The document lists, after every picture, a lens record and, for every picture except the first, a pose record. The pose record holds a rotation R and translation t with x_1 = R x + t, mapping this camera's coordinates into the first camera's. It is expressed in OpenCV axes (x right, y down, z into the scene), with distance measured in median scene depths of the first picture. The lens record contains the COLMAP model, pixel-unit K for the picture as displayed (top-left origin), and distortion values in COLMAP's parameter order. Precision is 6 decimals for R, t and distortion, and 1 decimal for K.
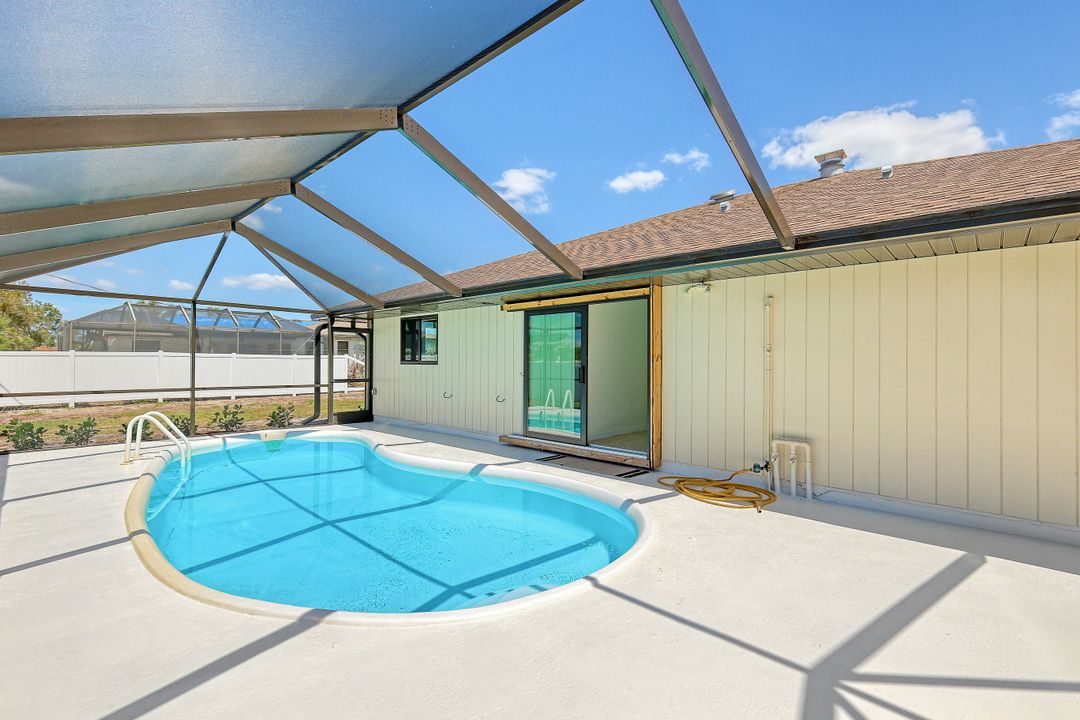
lens RADIAL K [[478.6, 0, 545.6], [0, 478.6, 360.1], [0, 0, 1]] dist [0.003110, -0.000554]
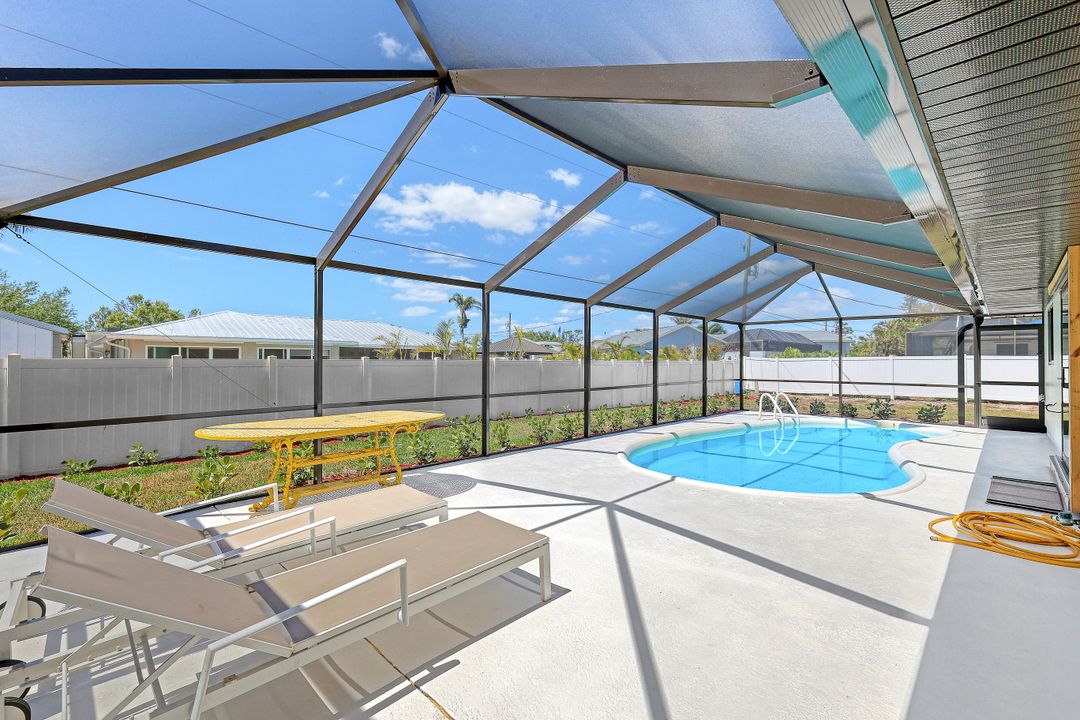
lens RADIAL K [[478.6, 0, 543.2], [0, 478.6, 359.7], [0, 0, 1]] dist [0.003110, -0.000554]
pose [[-0.035904, -0.013076, -0.999270, 0.556827], [0.000215, 0.999914, -0.013092, 0.010942], [0.999355, -0.000685, -0.035898, 0.163344]]
